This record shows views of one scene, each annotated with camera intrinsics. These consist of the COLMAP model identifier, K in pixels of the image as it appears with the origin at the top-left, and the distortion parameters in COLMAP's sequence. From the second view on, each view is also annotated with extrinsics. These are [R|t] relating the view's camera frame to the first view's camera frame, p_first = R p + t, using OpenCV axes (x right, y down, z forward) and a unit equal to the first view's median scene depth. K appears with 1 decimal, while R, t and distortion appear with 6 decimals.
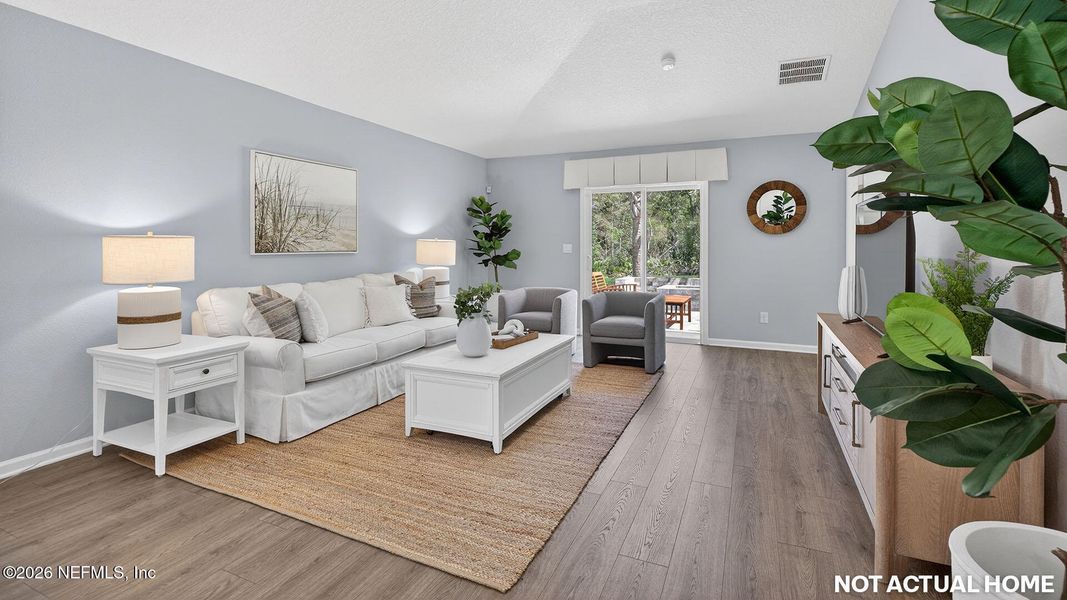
lens RADIAL K [[483.4, 0, 540.0], [0, 483.4, 246.2], [0, 0, 1]] dist [-0.000598, -0.000069]
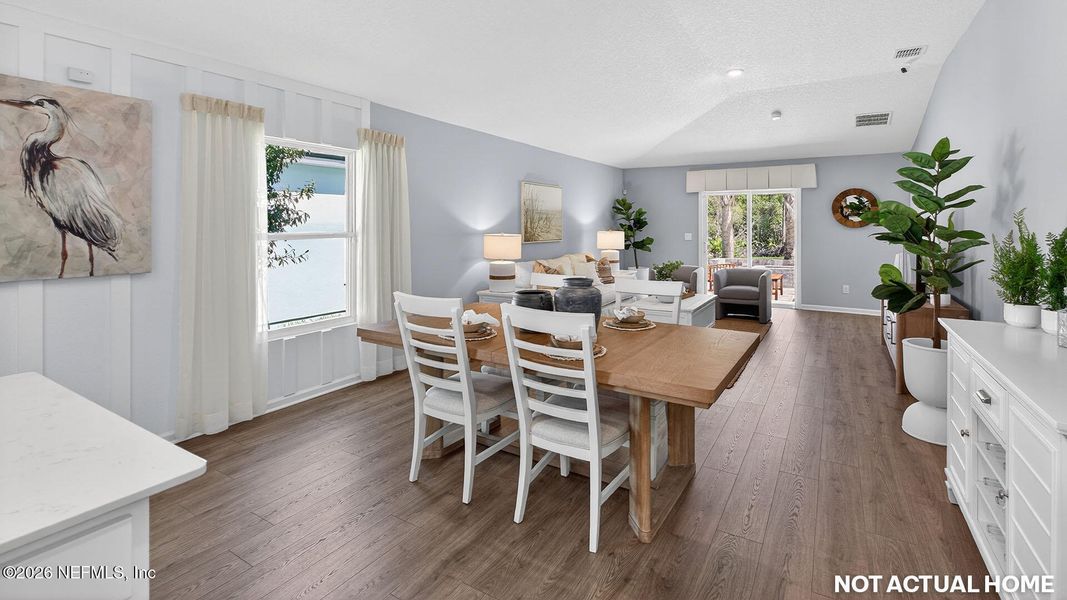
lens RADIAL K [[489.1, 0, 534.5], [0, 489.1, 222.5], [0, 0, 1]] dist [-0.001583, -0.000692]
pose [[0.990567, 0.002199, -0.137009, -0.214070], [-0.002979, 0.999981, -0.005486, -0.030641], [0.136994, 0.005843, 0.990555, -0.478252]]
